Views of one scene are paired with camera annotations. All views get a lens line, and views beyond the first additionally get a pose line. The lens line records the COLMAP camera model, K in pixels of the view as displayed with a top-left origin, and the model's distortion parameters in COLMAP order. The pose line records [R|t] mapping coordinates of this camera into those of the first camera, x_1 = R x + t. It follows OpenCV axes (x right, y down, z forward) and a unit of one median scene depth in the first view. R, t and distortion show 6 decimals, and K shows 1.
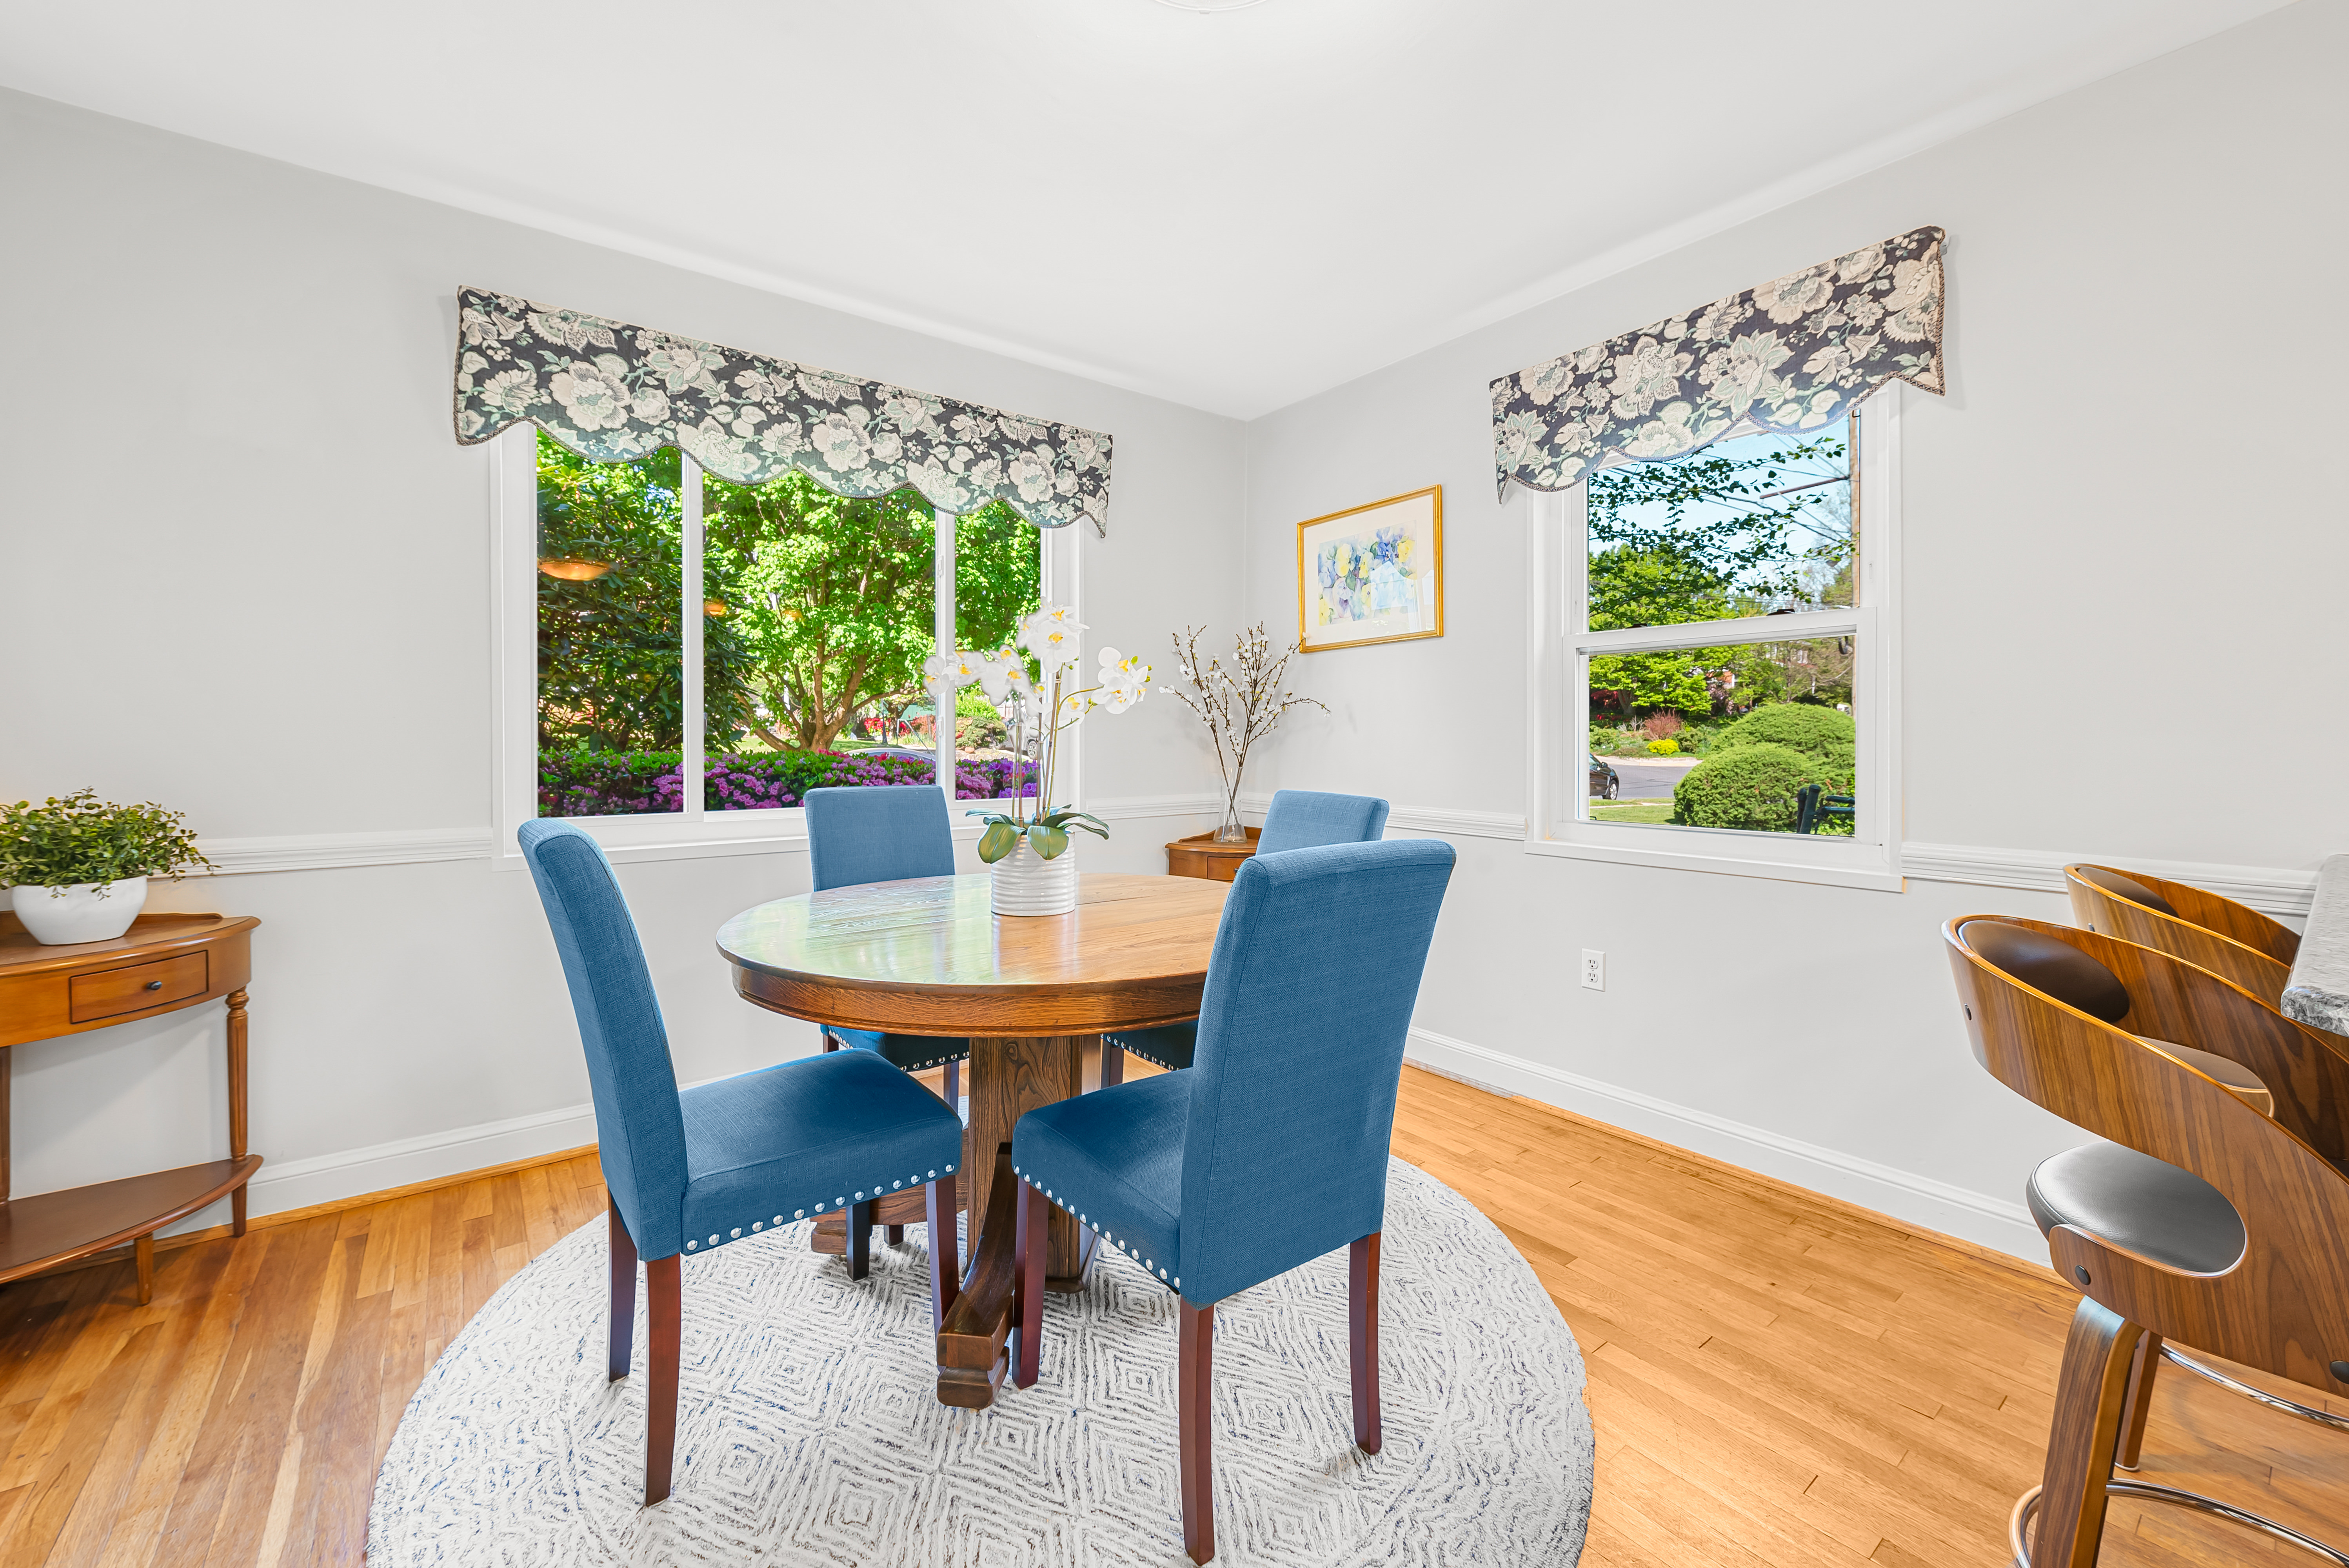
lens RADIAL K [[945.3, 0, 1176.7], [0, 945.3, 753.1], [0, 0, 1]] dist [-0.003490, -0.000551]
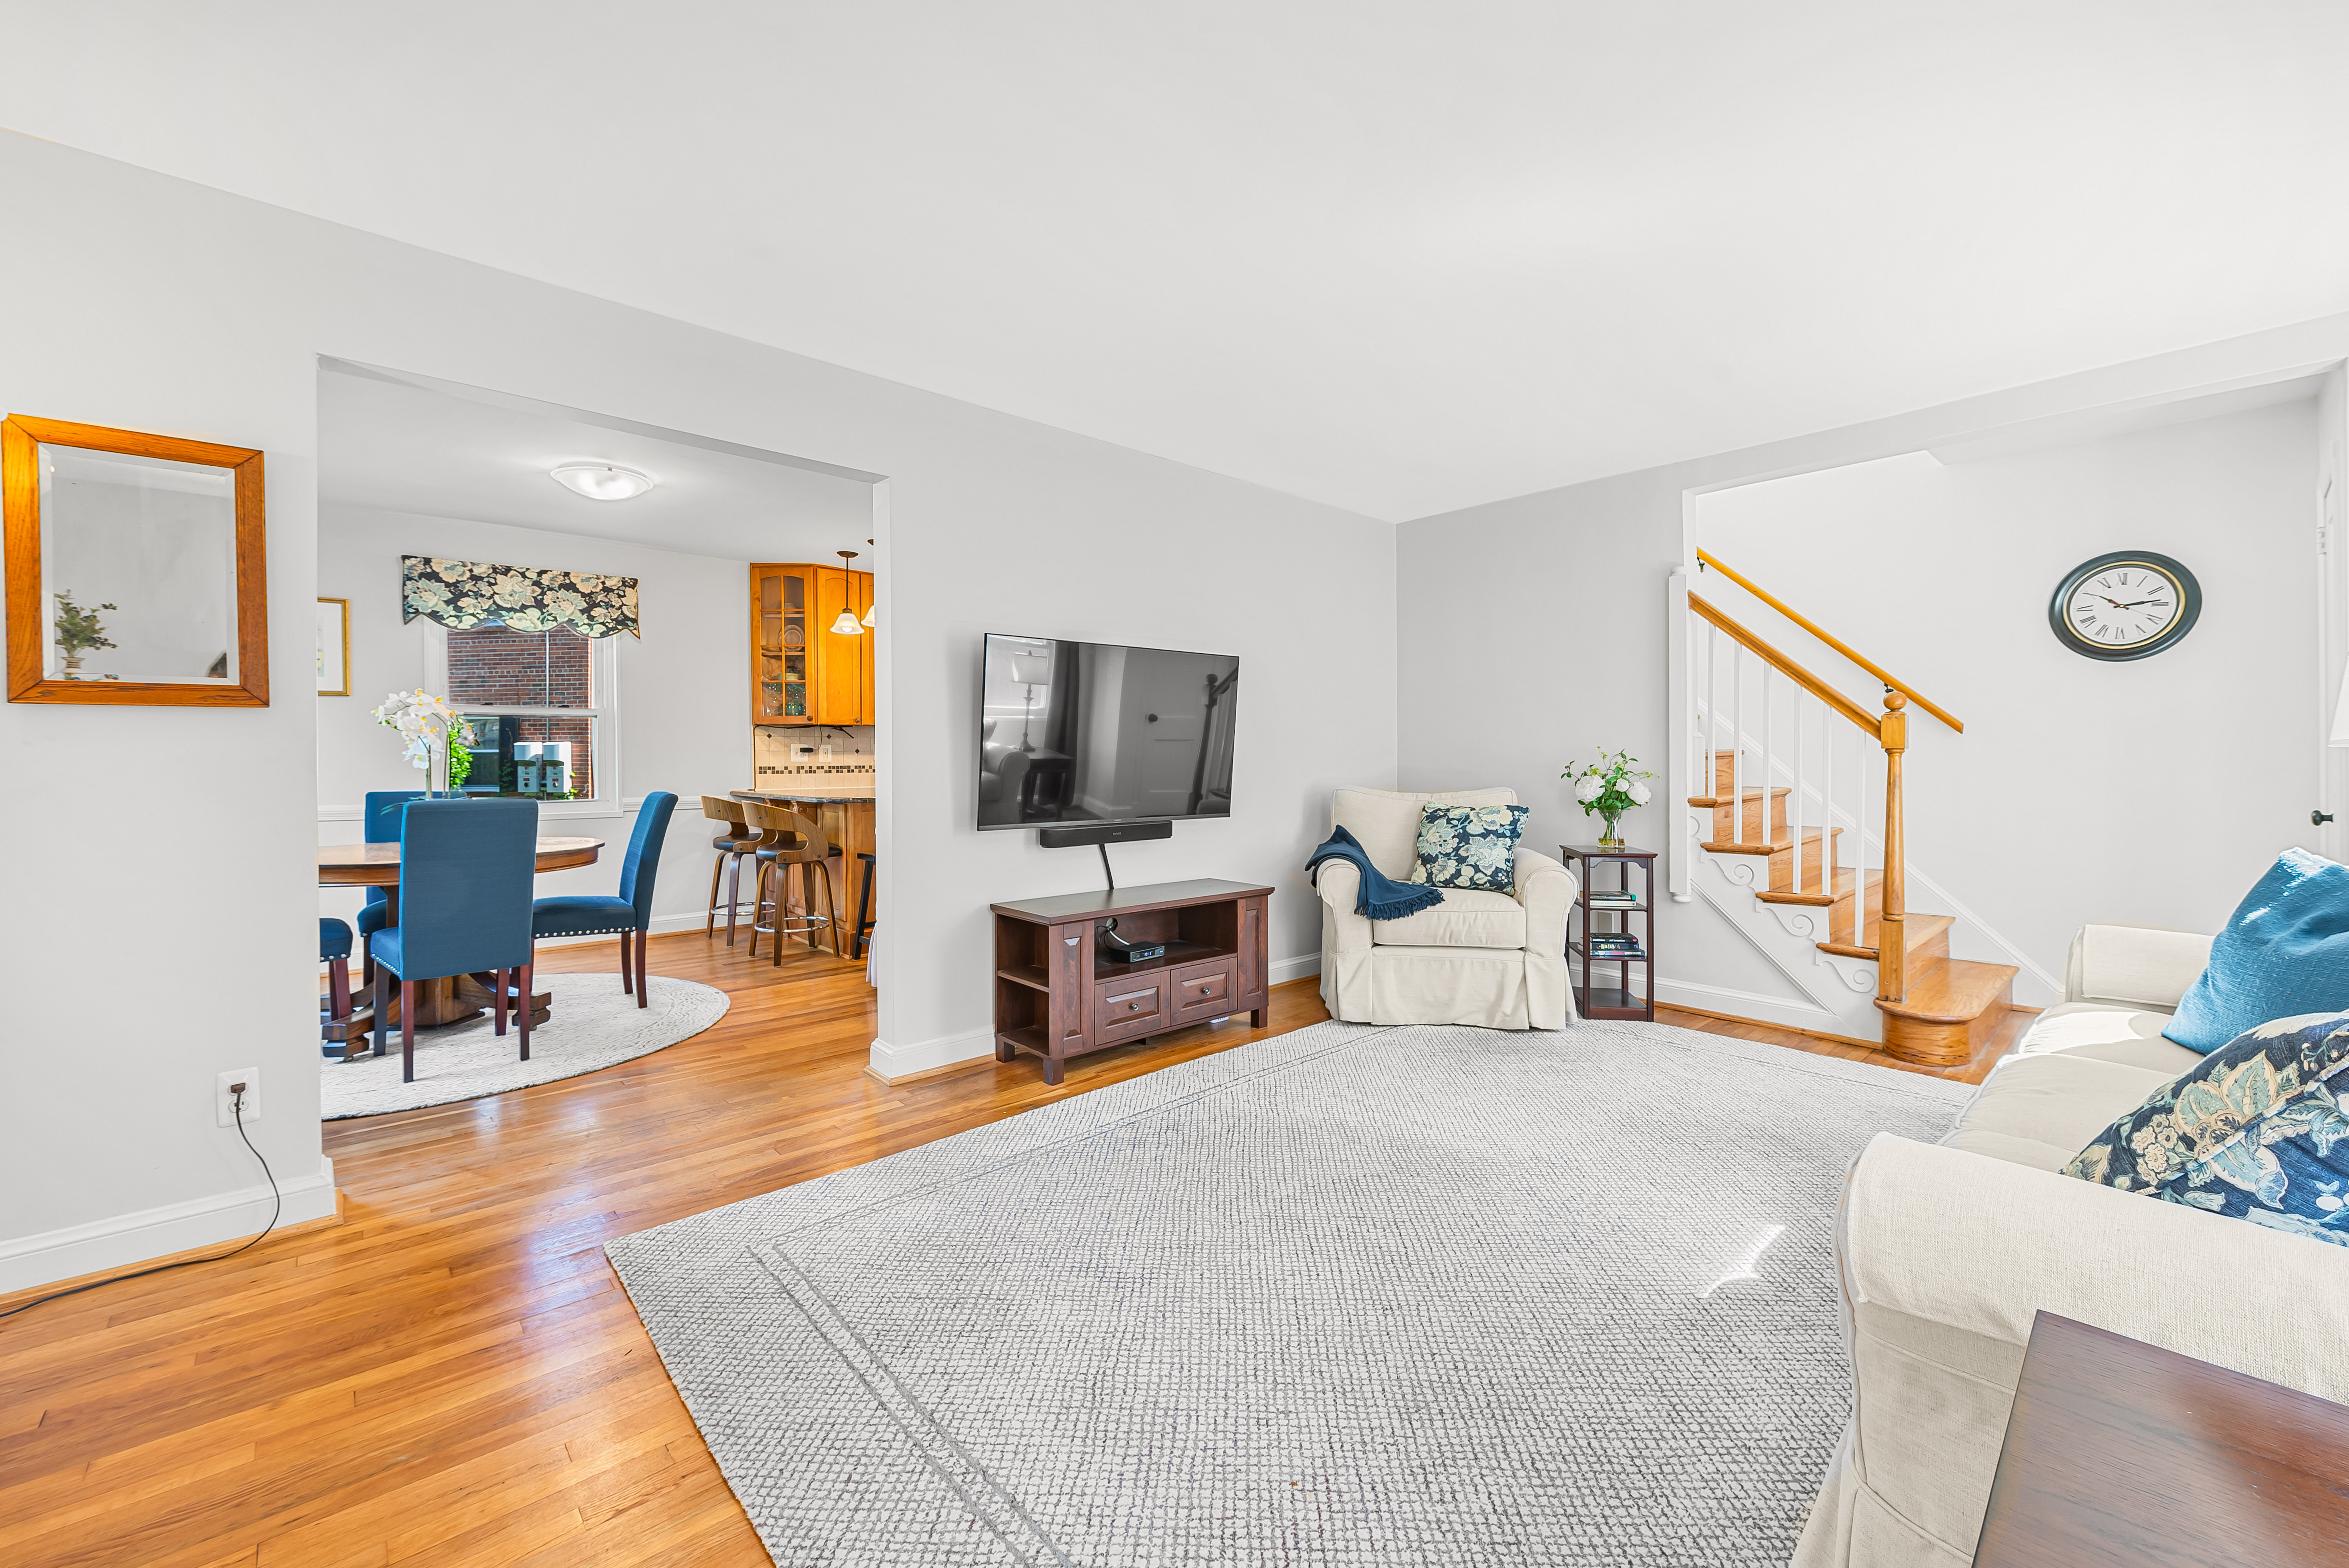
lens RADIAL K [[945.2, 0, 1176.7], [0, 945.2, 753.1], [0, 0, 1]] dist [-0.003490, -0.000551]
pose [[-0.082056, 0.002881, 0.996624, -1.697910], [0.015535, 0.999878, -0.001611, -0.005593], [-0.996507, 0.015351, -0.082090, -0.295645]]
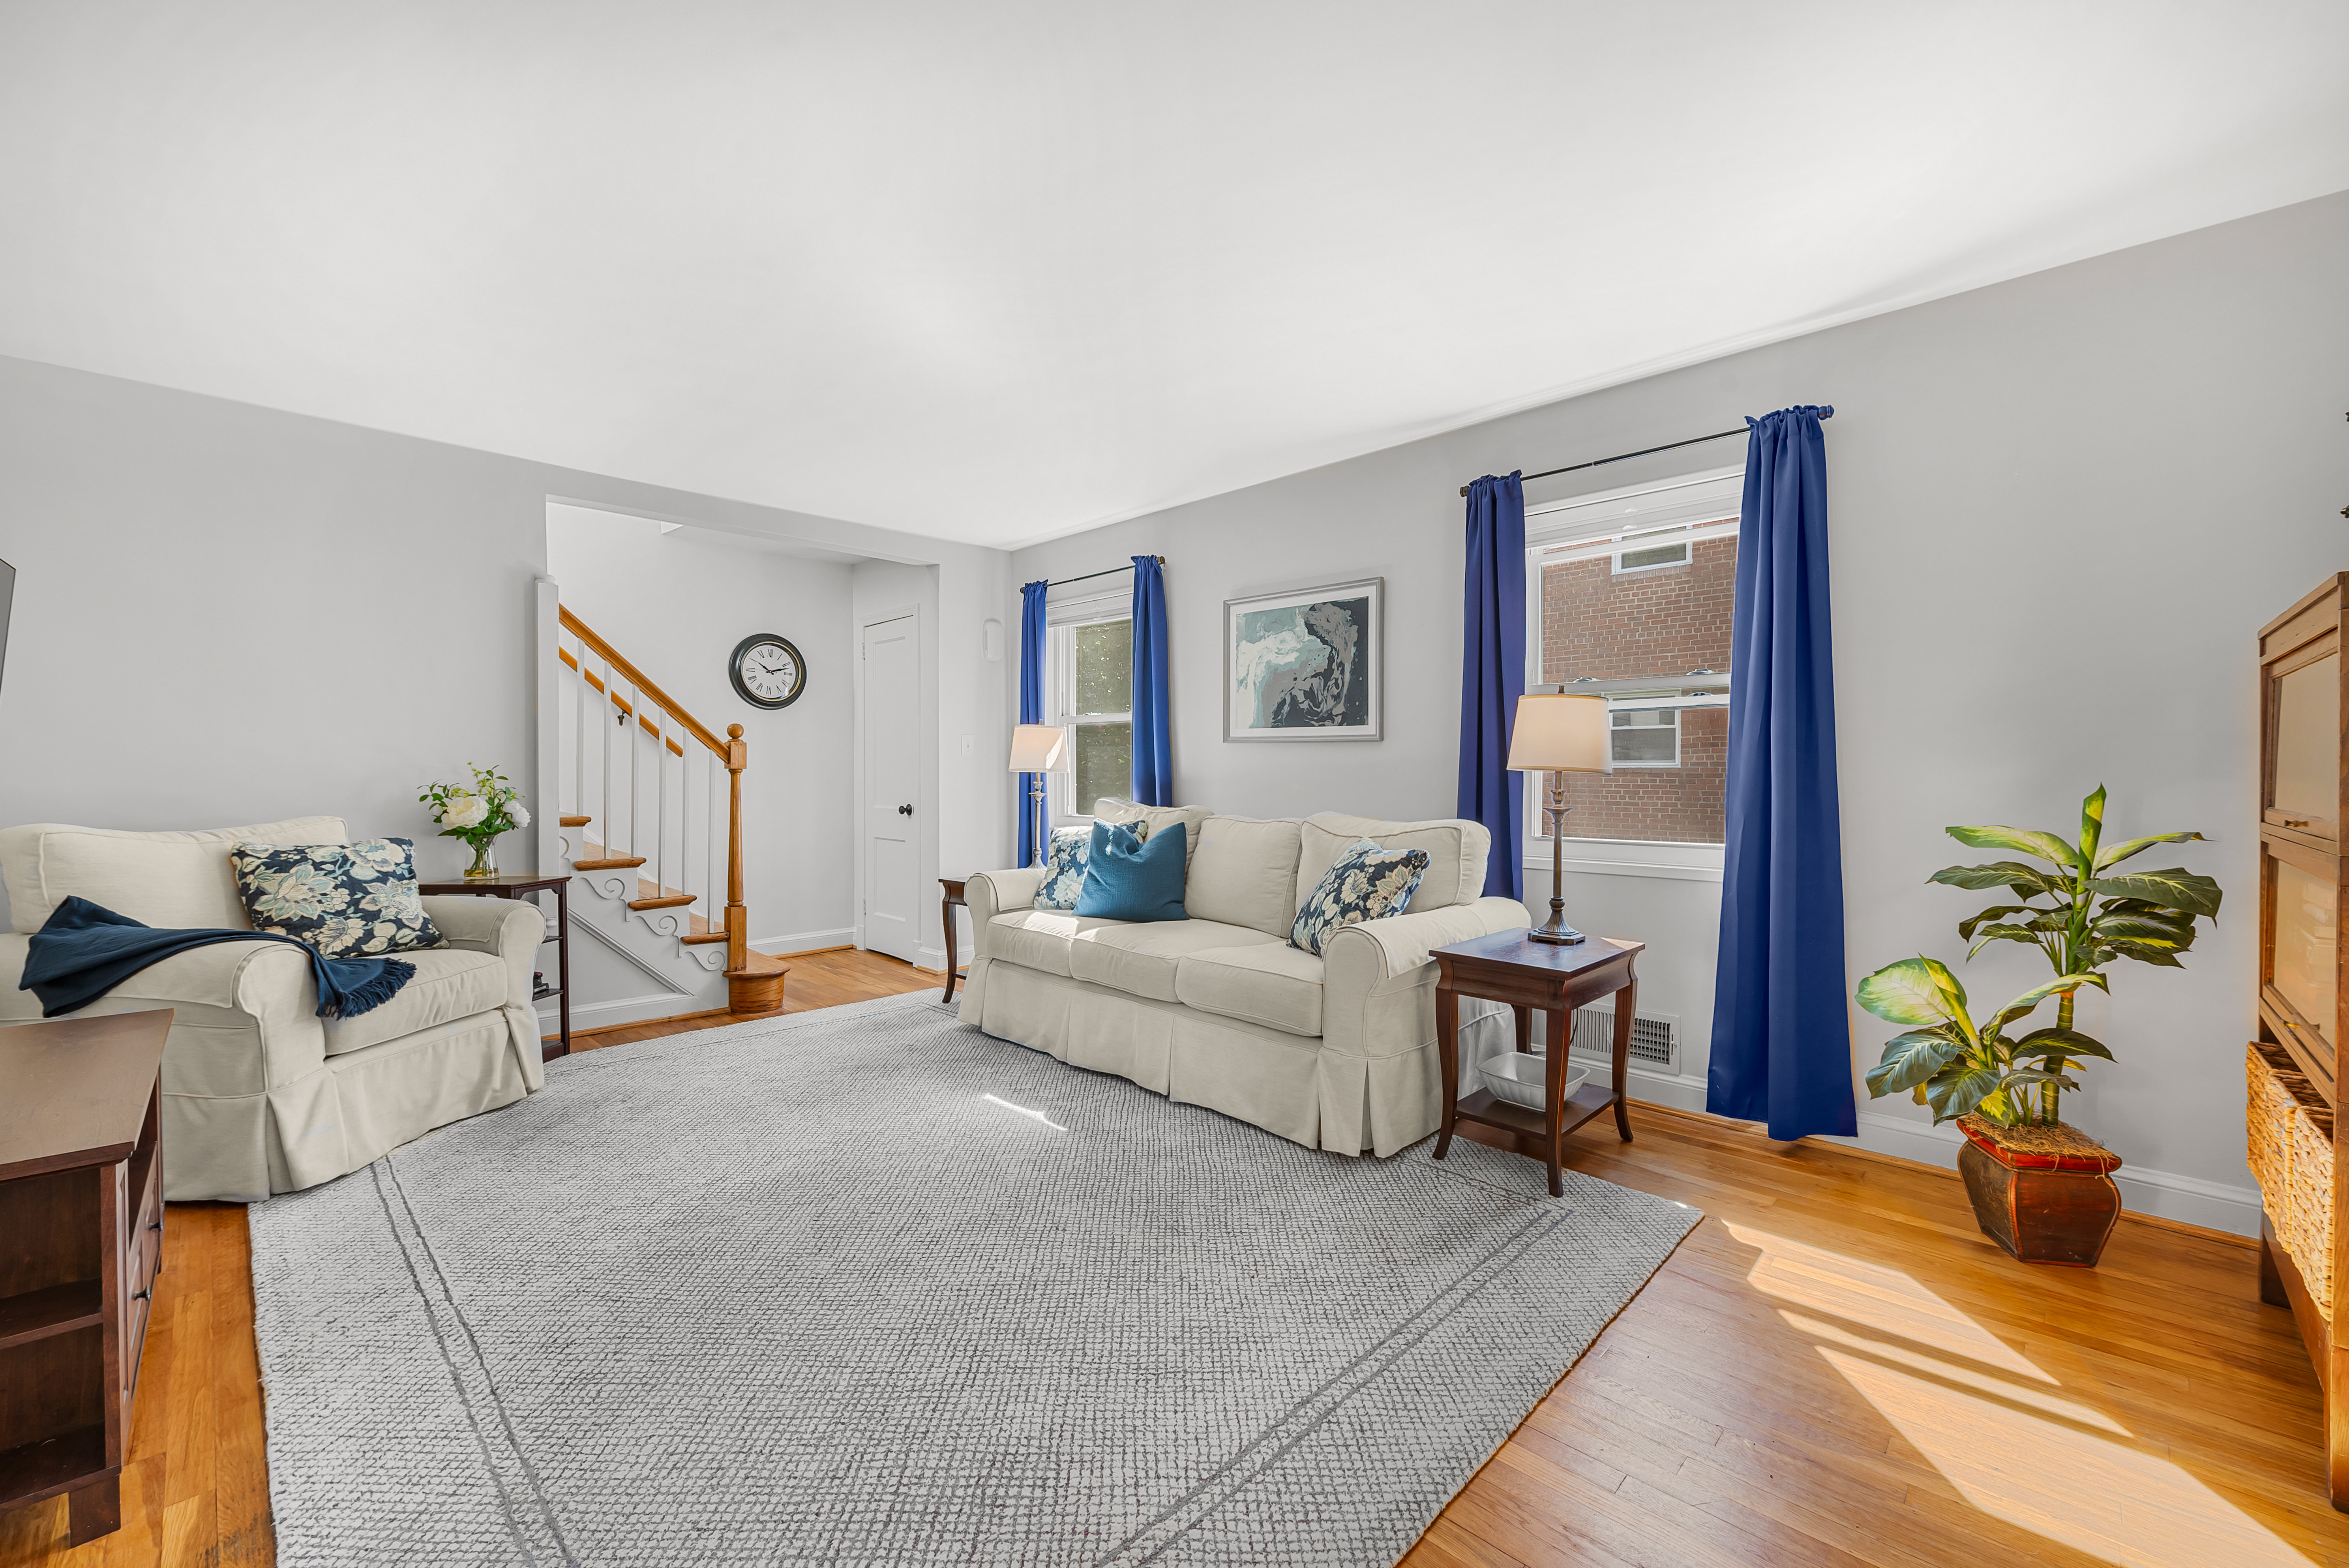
lens RADIAL K [[958.9, 0, 1177.7], [0, 958.9, 772.1], [0, 0, 1]] dist [0.007653, -0.000423]
pose [[-0.990280, -0.003877, -0.139032, -0.973721], [-0.005318, 0.999936, 0.009997, -0.013516], [0.138984, 0.010639, -0.990237, 0.391259]]
